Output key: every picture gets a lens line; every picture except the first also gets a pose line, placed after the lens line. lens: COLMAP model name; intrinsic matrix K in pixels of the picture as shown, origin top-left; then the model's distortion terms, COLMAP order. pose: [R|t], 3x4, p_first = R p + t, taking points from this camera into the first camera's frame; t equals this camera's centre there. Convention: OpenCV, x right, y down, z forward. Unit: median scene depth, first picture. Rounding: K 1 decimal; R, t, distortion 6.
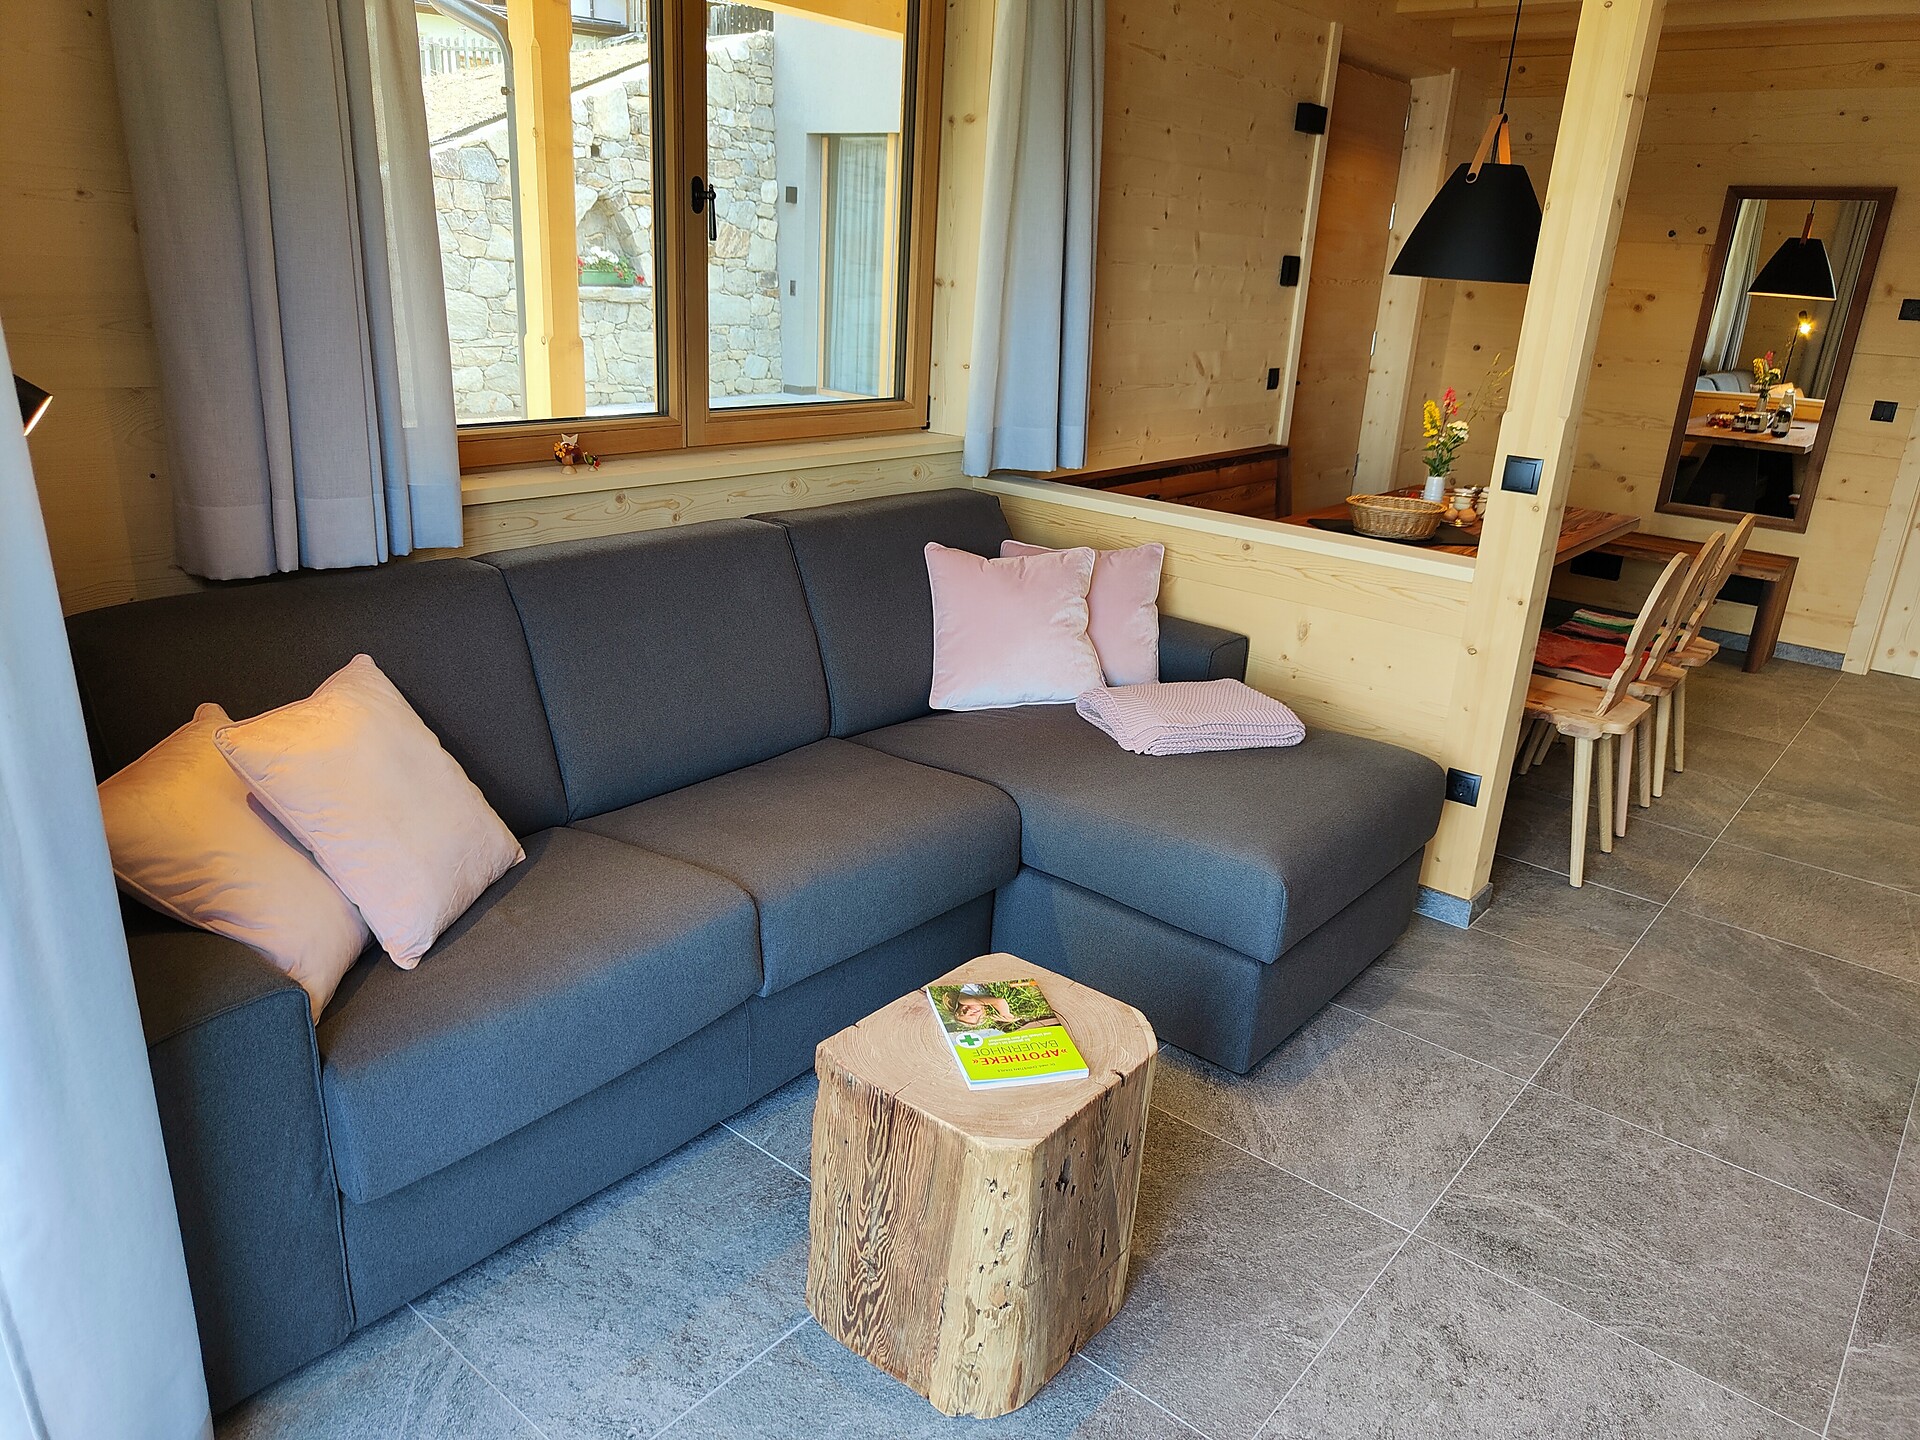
lens RADIAL K [[1320.5, 0, 960.0], [0, 1320.5, 720.0], [0, 0, 1]] dist [0.001151, 0.006988]
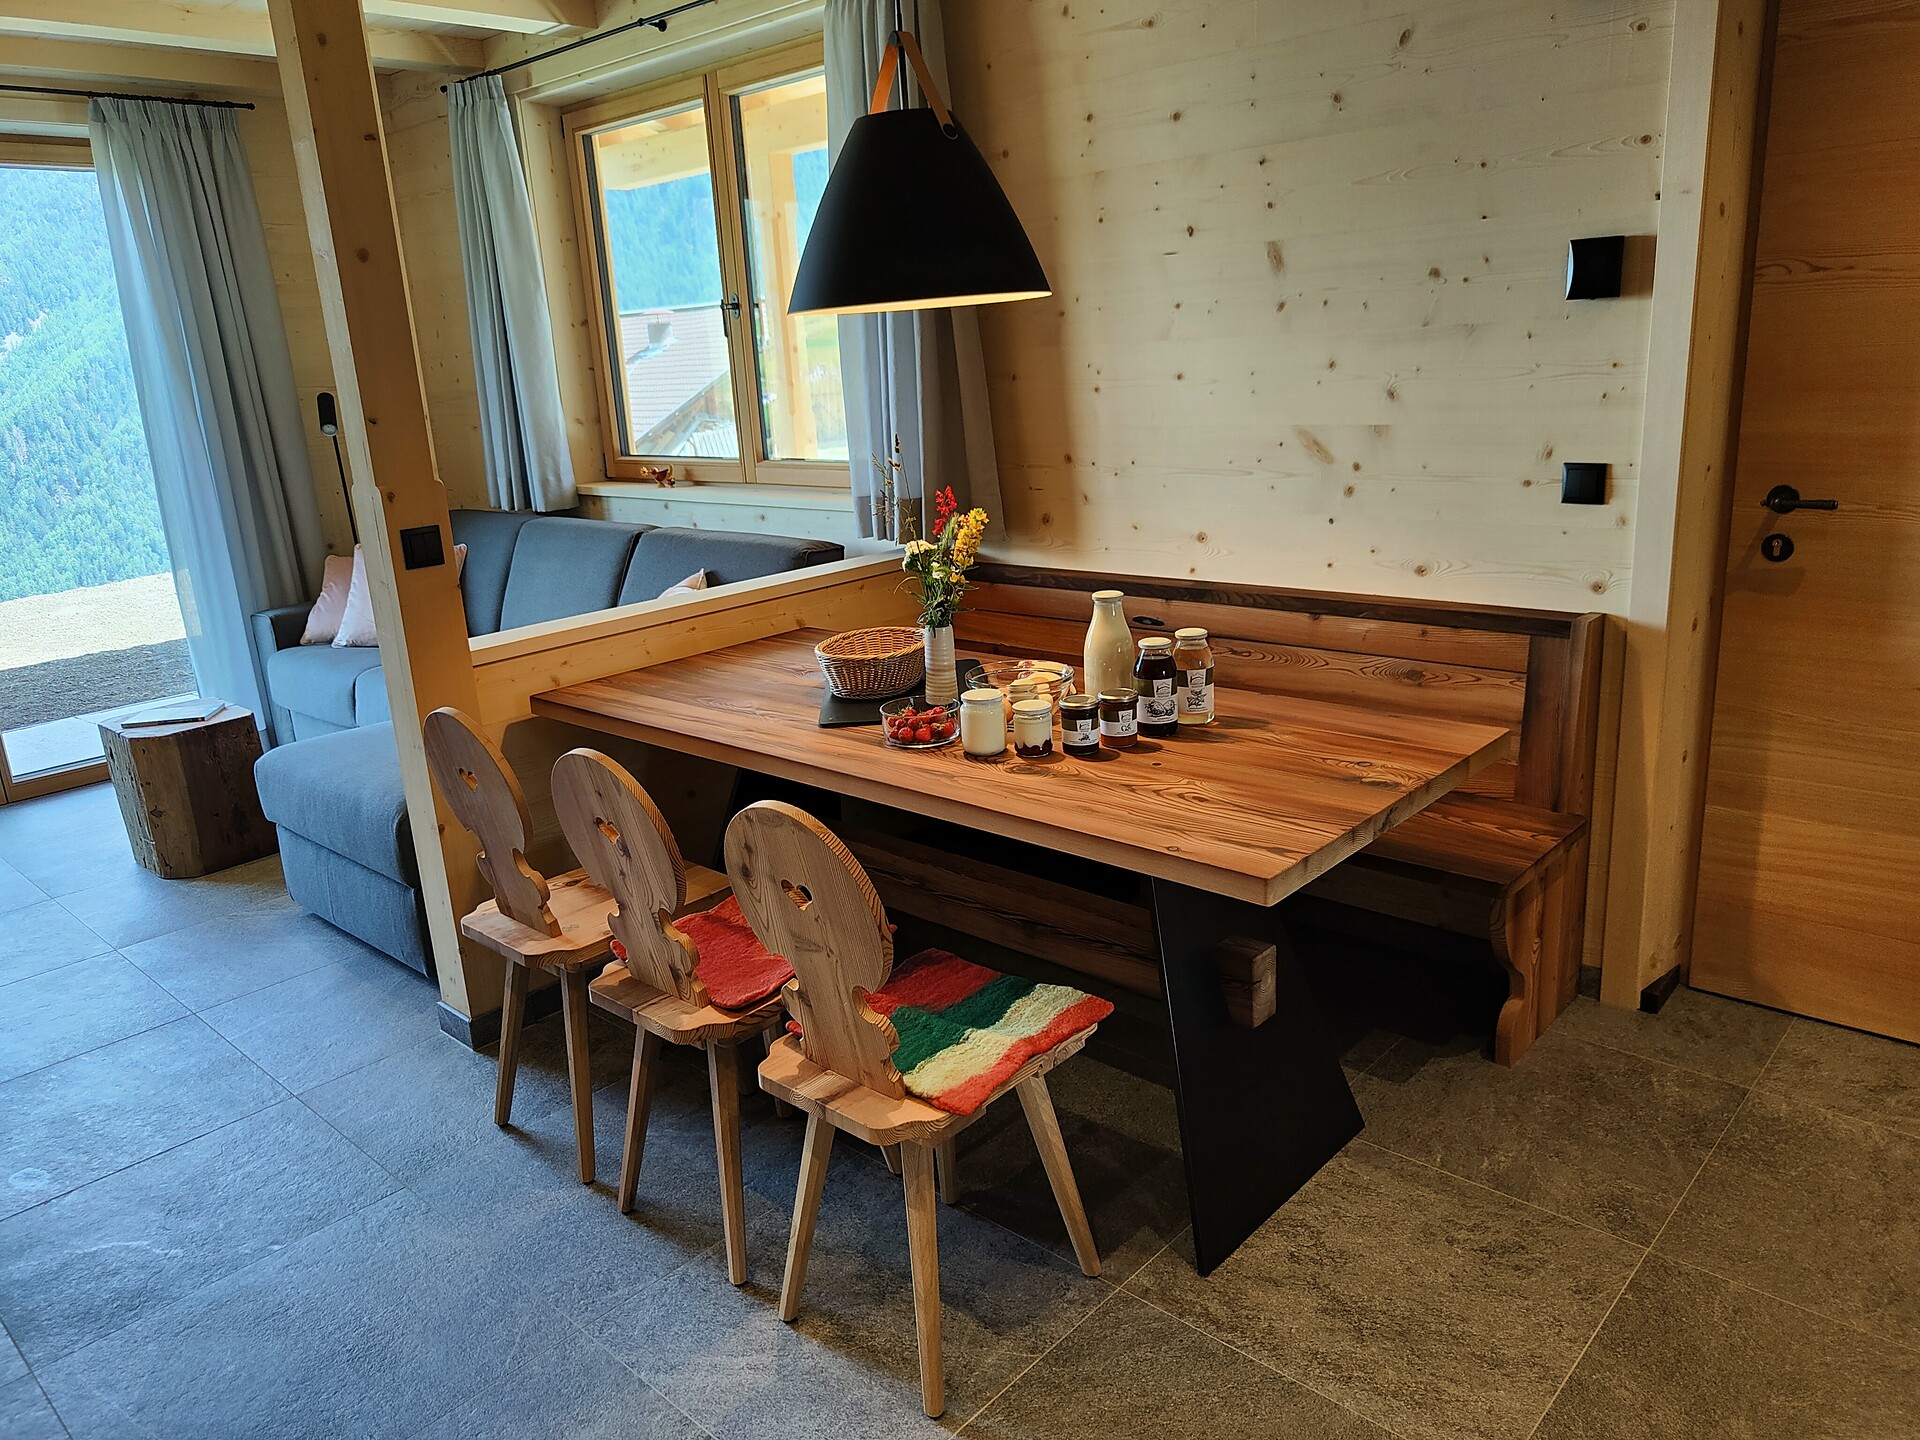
lens RADIAL K [[1333.9, 0, 960.0], [0, 1333.9, 720.0], [0, 0, 1]] dist [0.034577, -0.095376]
pose [[-0.053508, 0.219577, -0.974127, 1.225042], [-0.280478, 0.932947, 0.225701, -0.356346], [0.958368, 0.285298, 0.011666, 1.271795]]
